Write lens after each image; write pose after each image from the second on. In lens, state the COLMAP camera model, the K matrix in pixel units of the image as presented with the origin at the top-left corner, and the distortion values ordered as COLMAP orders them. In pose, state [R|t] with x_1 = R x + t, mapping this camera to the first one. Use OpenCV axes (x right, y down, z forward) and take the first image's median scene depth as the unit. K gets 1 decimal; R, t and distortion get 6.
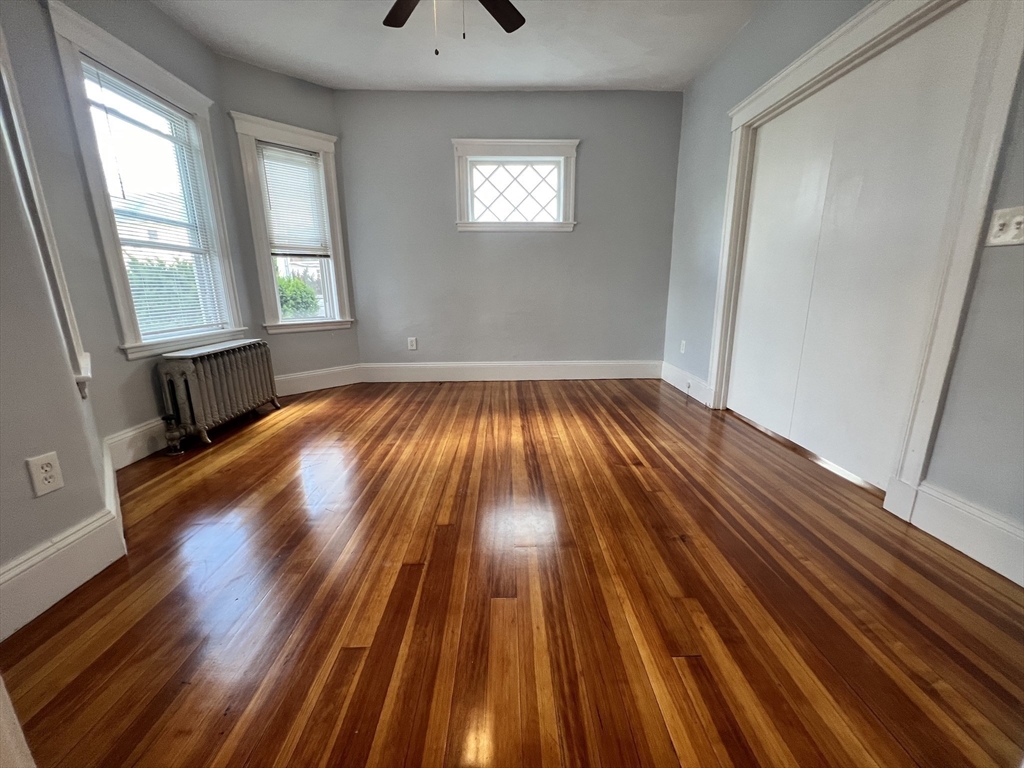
lens RADIAL K [[410.7, 0, 515.5], [0, 410.7, 384.9], [0, 0, 1]] dist [-0.003018, 0.000996]
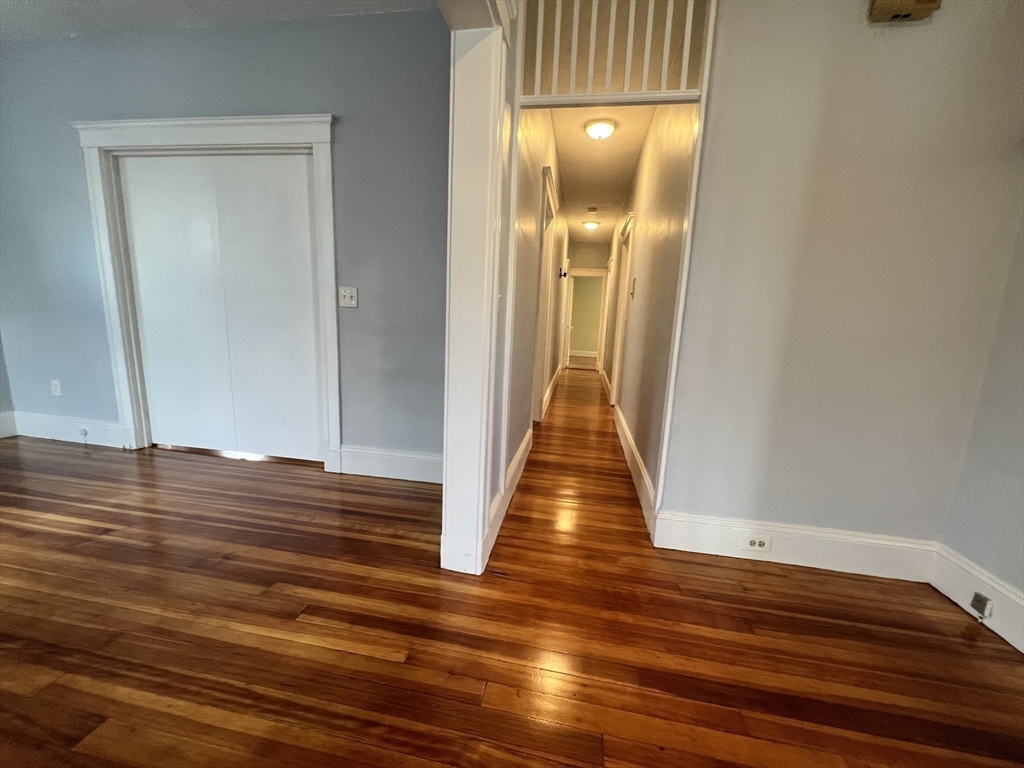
lens RADIAL K [[410.7, 0, 508.6], [0, 410.7, 388.2], [0, 0, 1]] dist [-0.003018, 0.000996]
pose [[0.200575, -0.155874, 0.967198, -0.475138], [0.182119, 0.975985, 0.119523, -0.070704], [-0.962602, 0.152172, 0.224146, -0.050926]]
